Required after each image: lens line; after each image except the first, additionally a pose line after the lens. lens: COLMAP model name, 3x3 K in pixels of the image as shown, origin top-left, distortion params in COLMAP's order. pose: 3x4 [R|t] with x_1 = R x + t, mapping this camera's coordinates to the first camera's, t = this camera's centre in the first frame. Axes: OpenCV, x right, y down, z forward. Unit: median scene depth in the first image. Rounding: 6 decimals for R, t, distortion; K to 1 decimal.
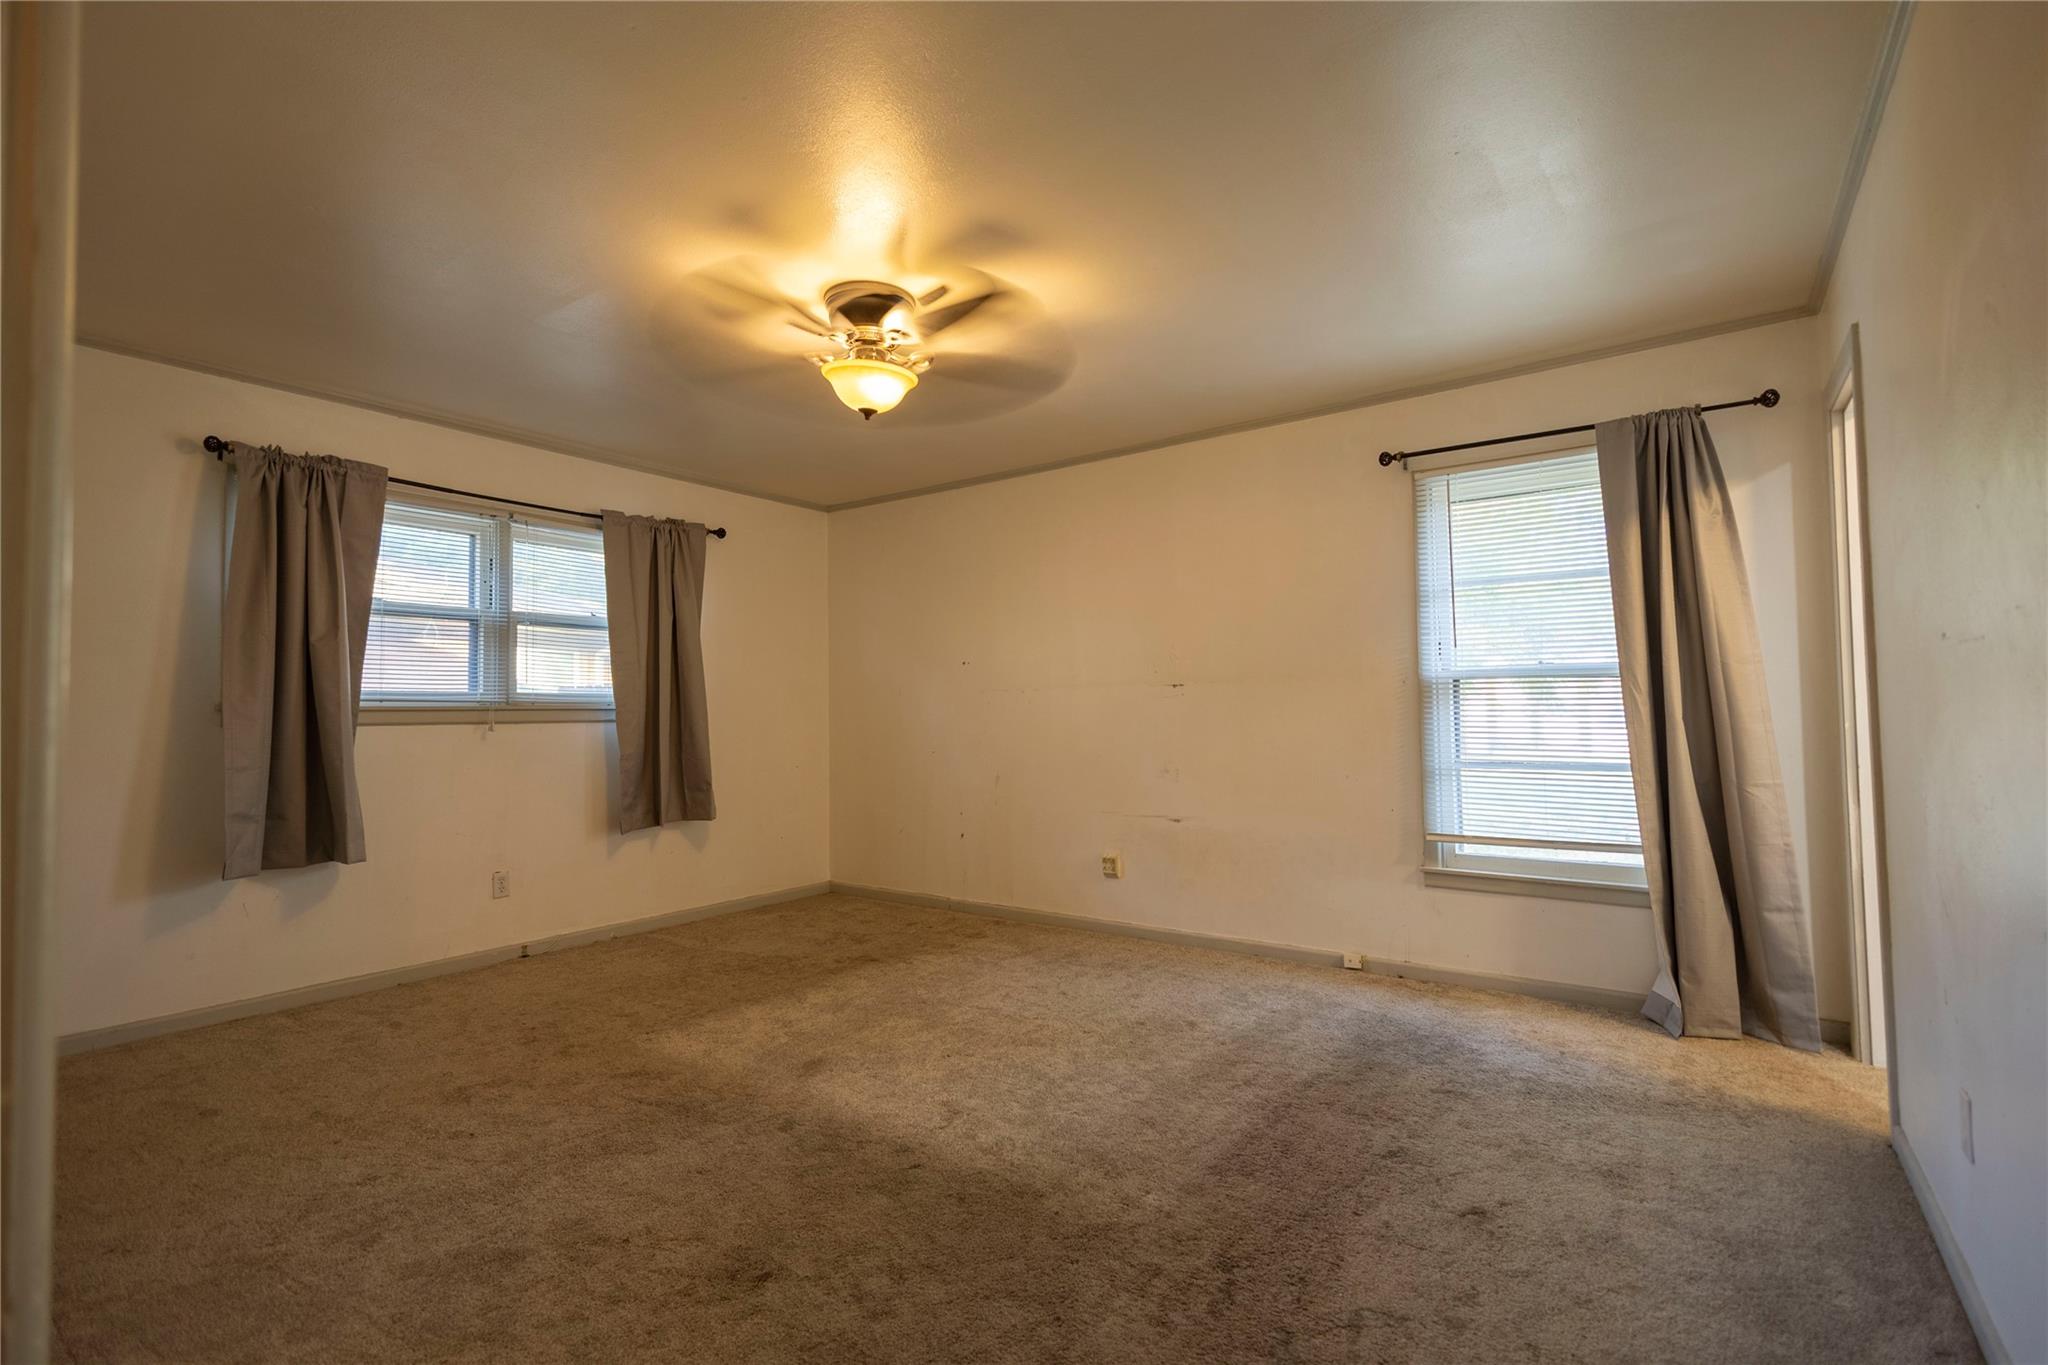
lens RADIAL K [[932.1, 0, 1024.0], [0, 932.1, 682.5], [0, 0, 1]] dist [0.001931, -0.000098]
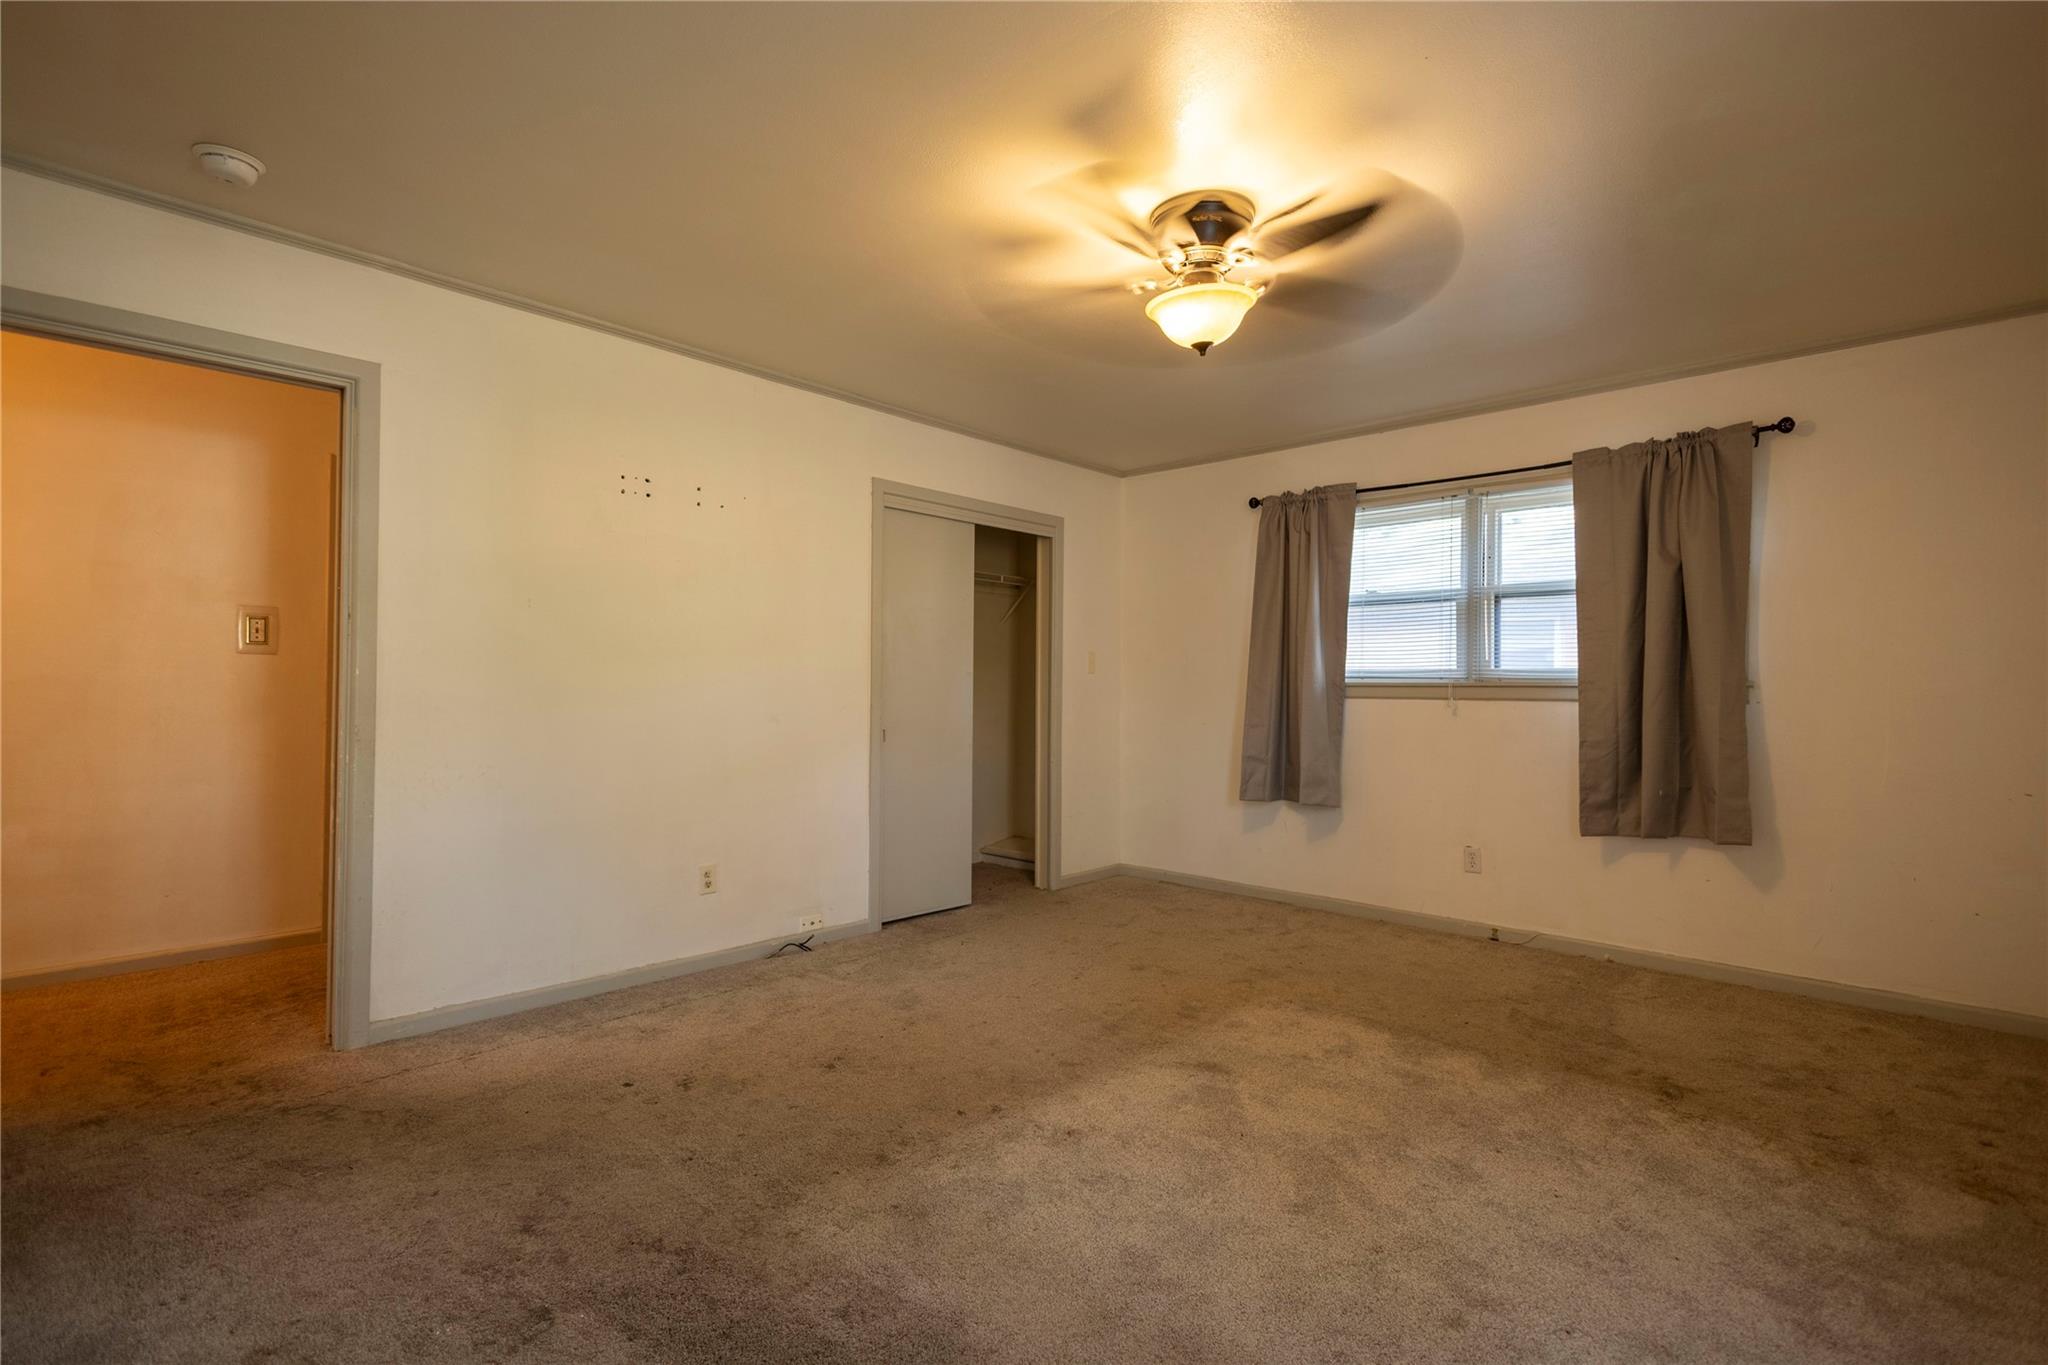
lens RADIAL K [[932.1, 0, 1024.0], [0, 932.1, 682.5], [0, 0, 1]] dist [0.001931, -0.000098]
pose [[-0.130420, 0.004286, -0.991450, 0.500460], [0.024085, 0.999709, 0.001153, 0.012627], [0.991166, -0.023729, -0.130485, 0.656739]]
